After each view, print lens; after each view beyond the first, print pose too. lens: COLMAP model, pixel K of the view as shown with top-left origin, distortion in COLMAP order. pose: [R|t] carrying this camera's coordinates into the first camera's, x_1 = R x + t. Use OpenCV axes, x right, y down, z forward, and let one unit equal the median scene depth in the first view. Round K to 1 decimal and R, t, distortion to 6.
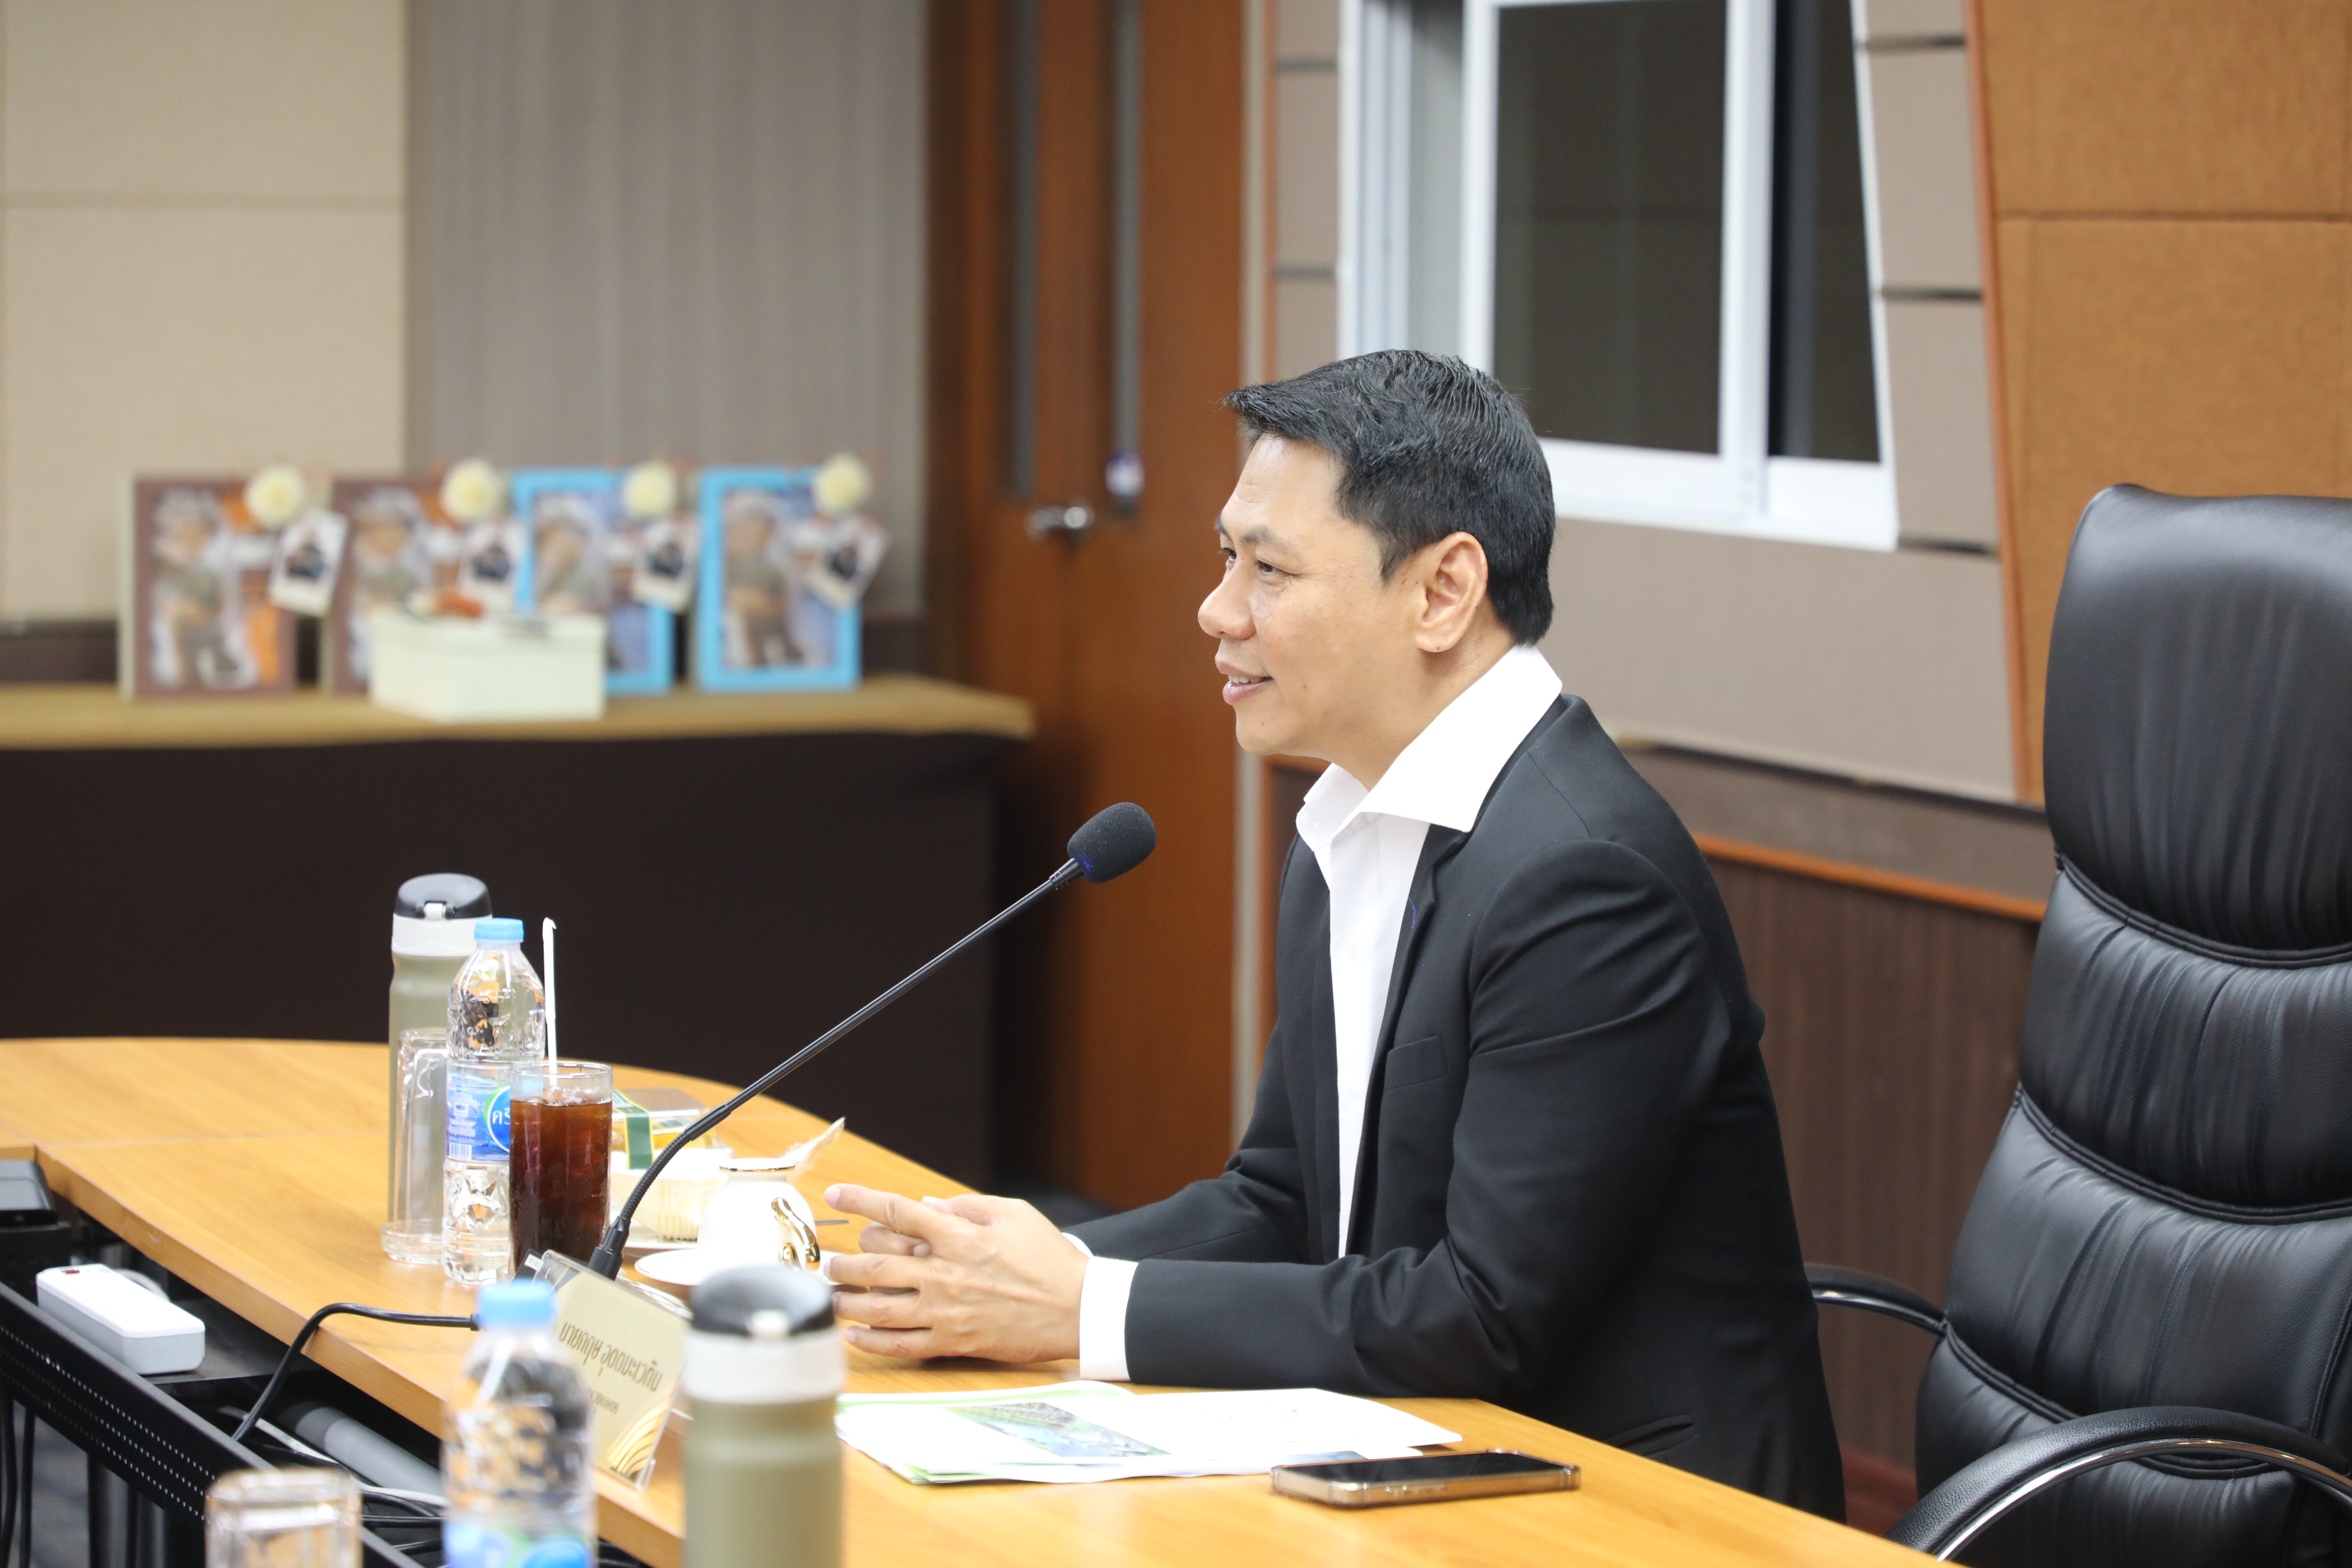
lens RADIAL K [[7029.9, 0, 1176.0], [0, 7029.9, 784.0], [0, 0, 1]] dist [0.082002, 0.130984]
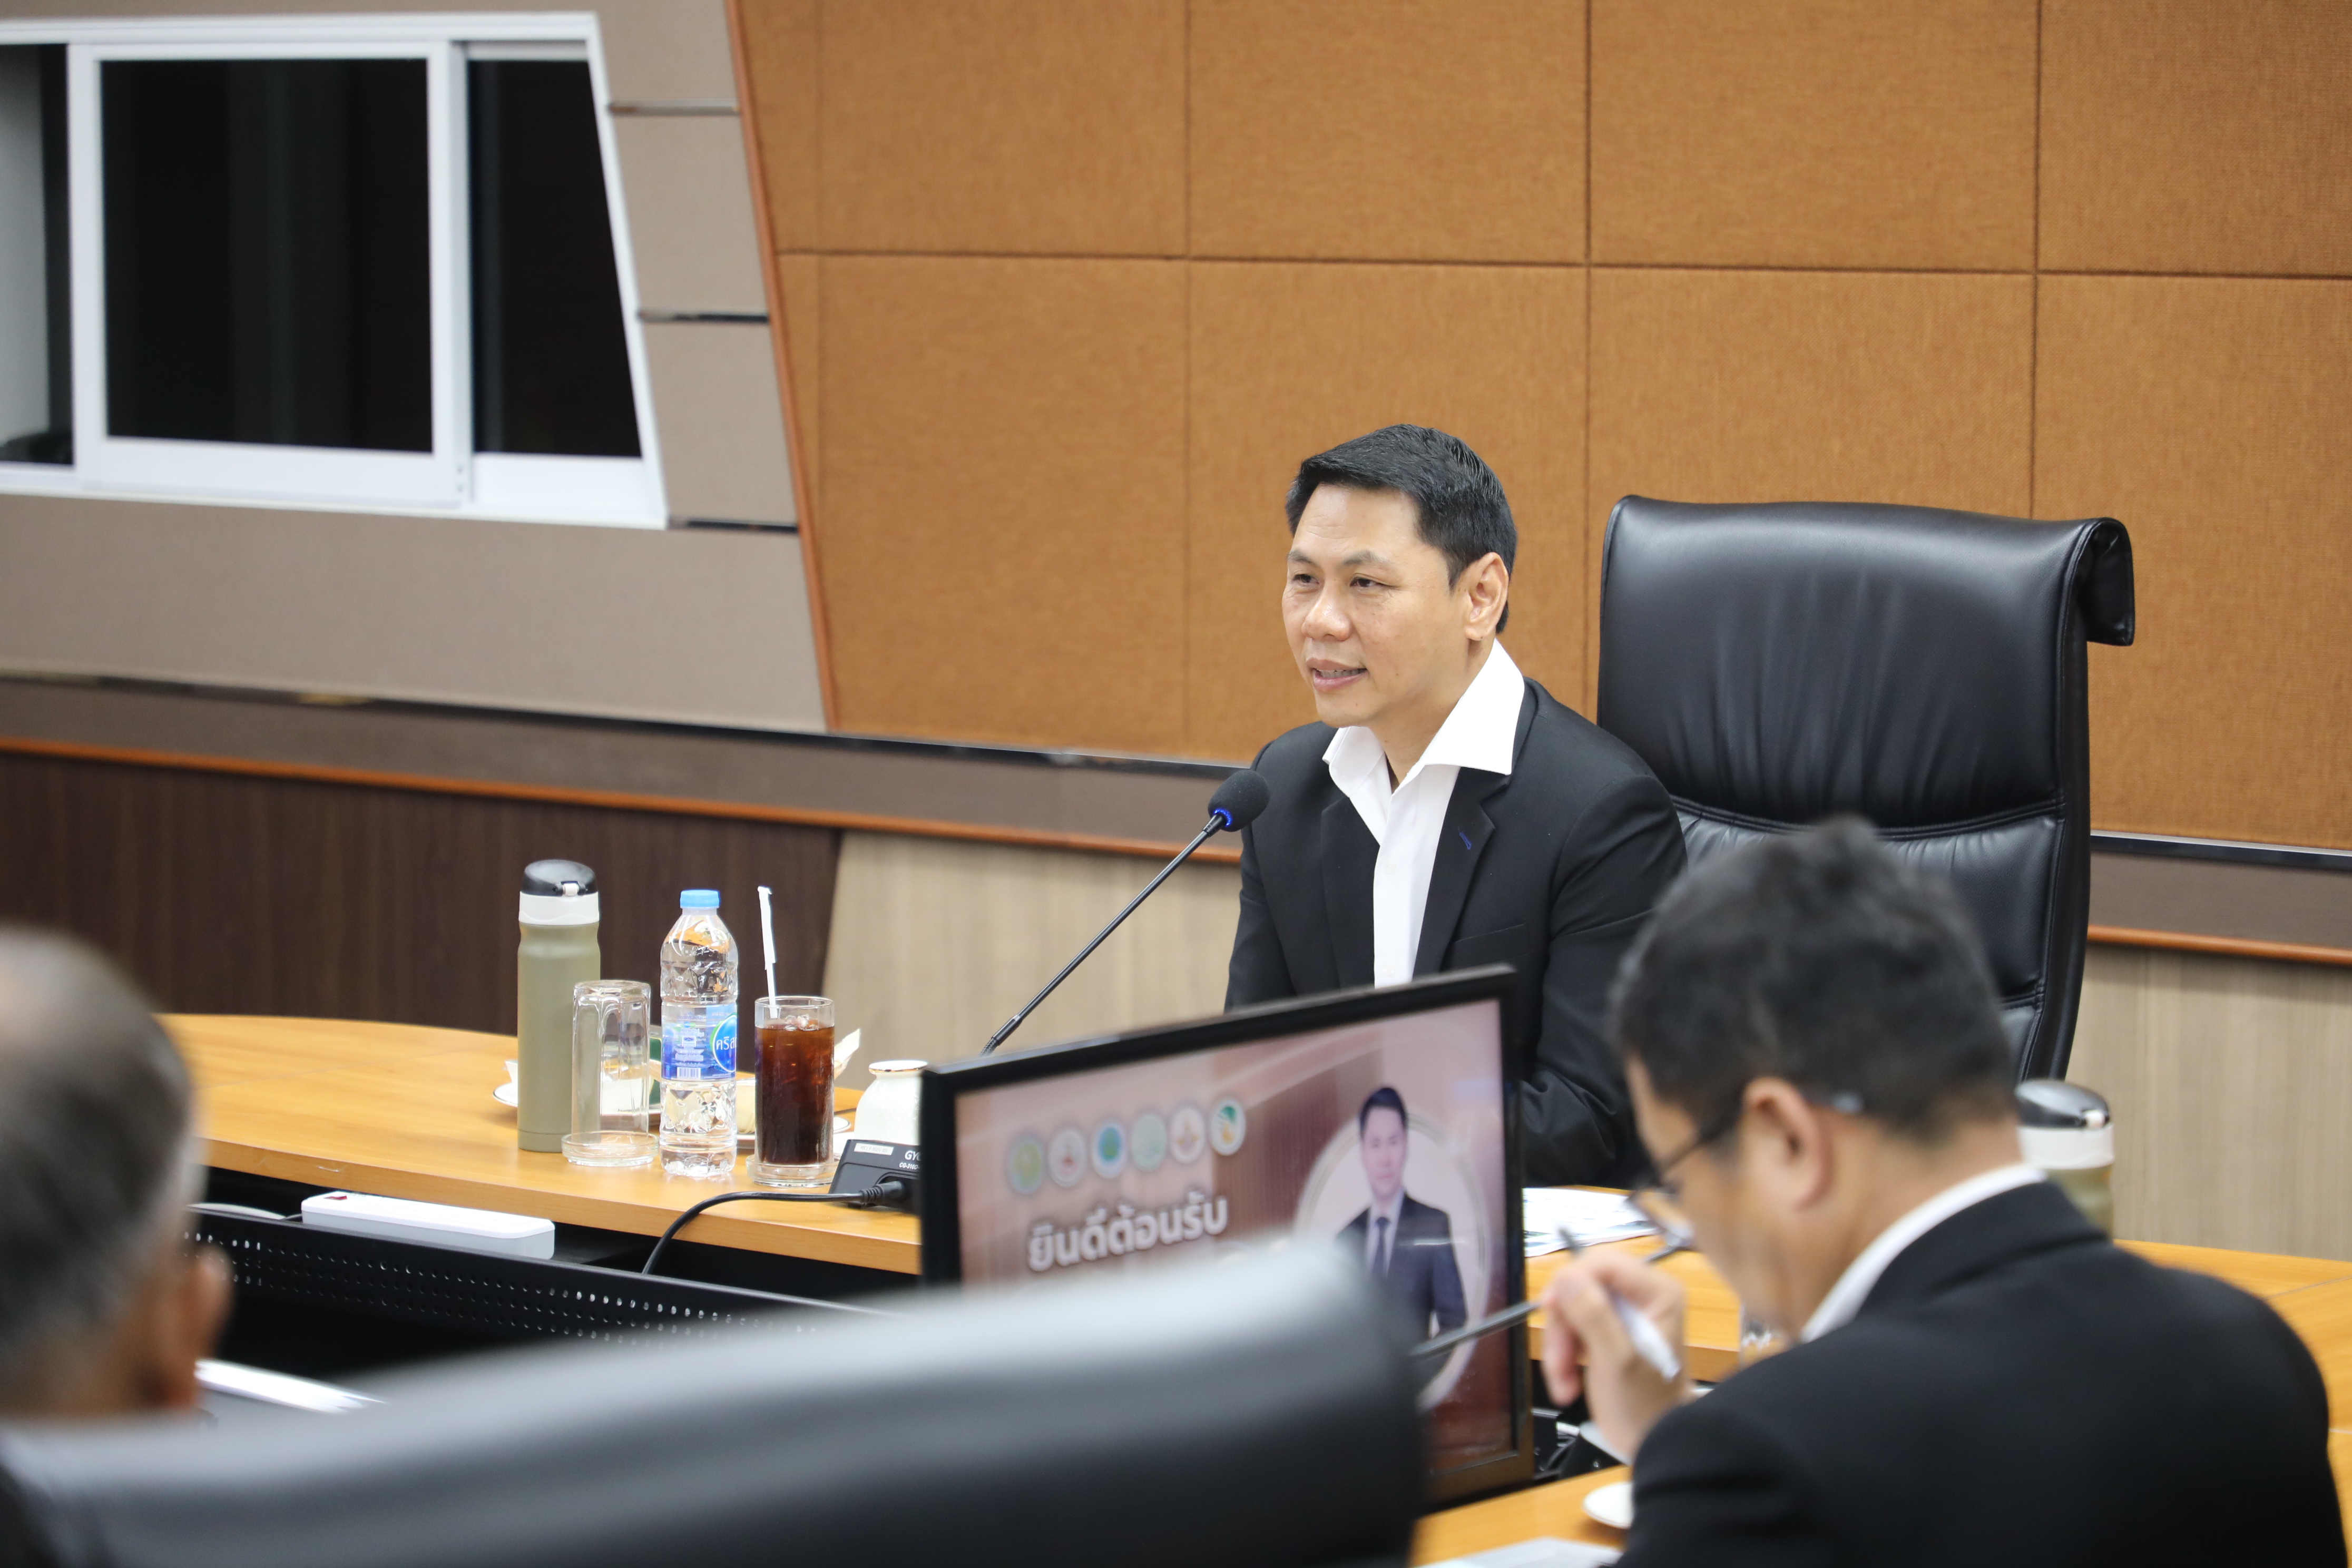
lens RADIAL K [[6831.4, 0, 1176.0], [0, 6831.4, 784.0], [0, 0, 1]] dist [0.115610, -1.184051]
pose [[0.885520, -0.056734, 0.461124, -0.373835], [0.049314, 0.998387, 0.028134, -0.018941], [-0.461976, -0.002173, 0.886890, -0.079696]]
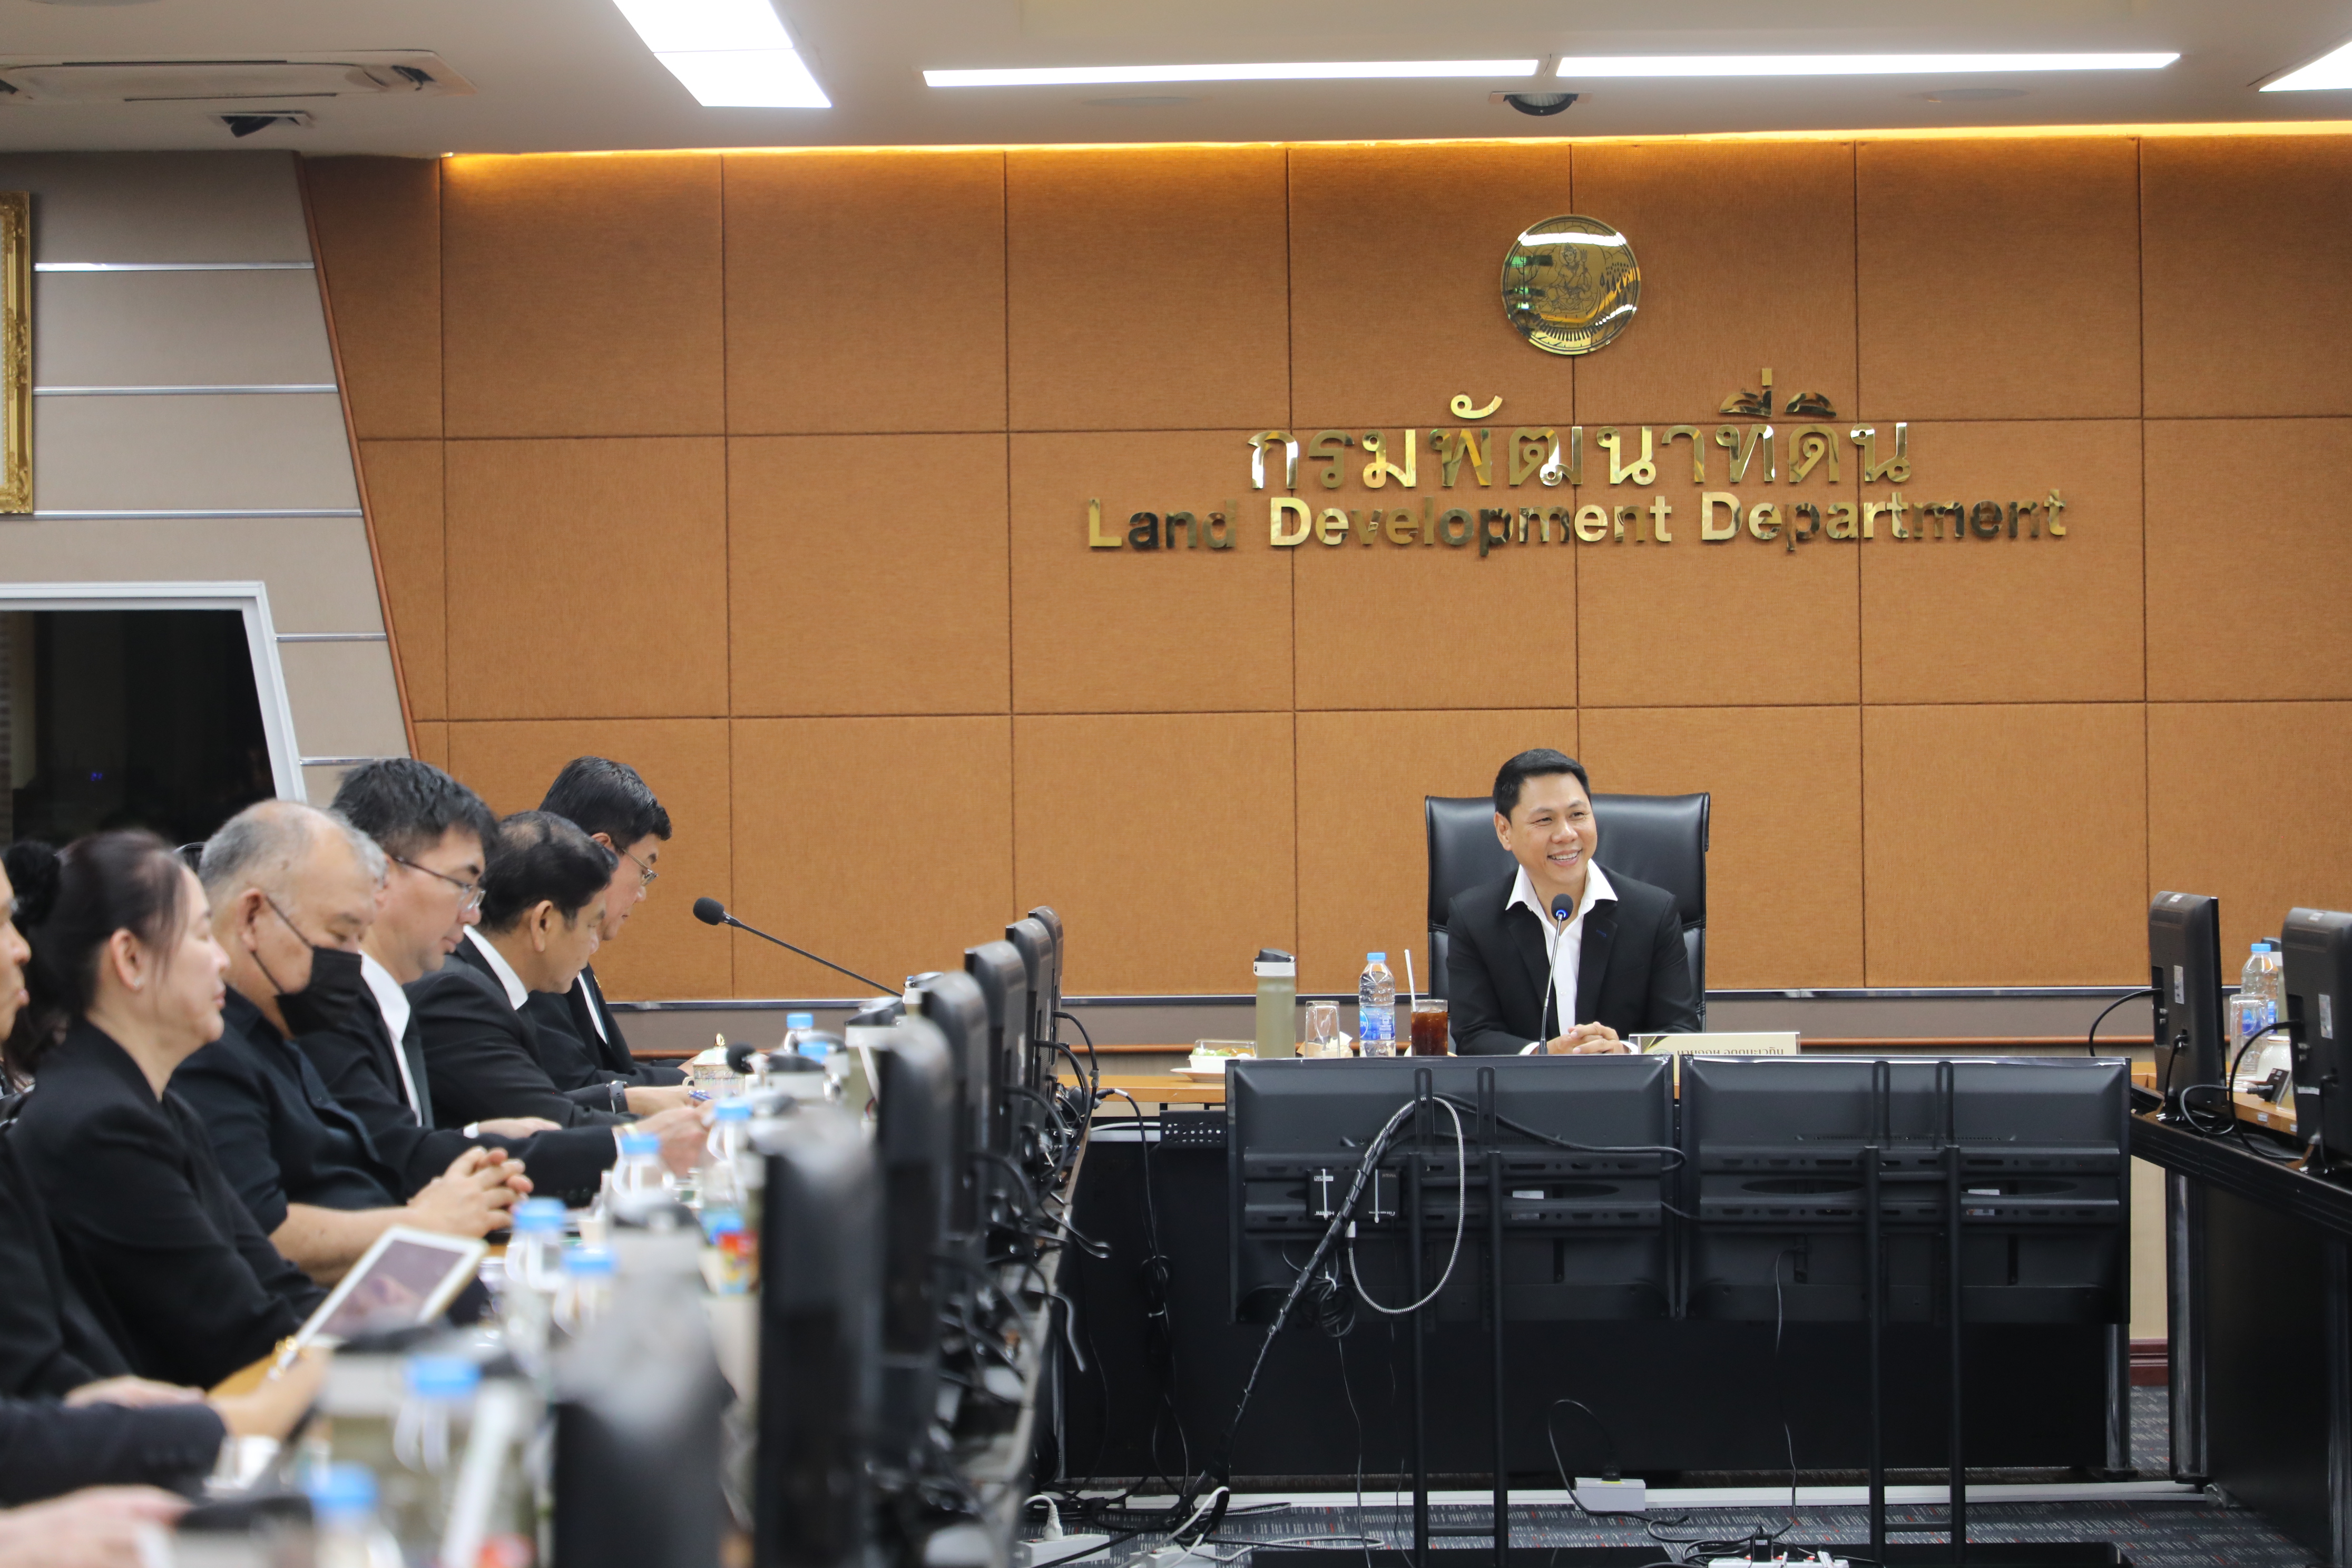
lens RADIAL K [[7029.9, 0, 1176.0], [0, 7029.9, 784.0], [0, 0, 1]] dist [0.082002, 0.130984]
pose [[0.380715, -0.008043, 0.924658, -1.698888], [0.093296, 0.995194, -0.029757, 0.019025], [-0.919974, 0.097596, 0.379635, 0.020682]]
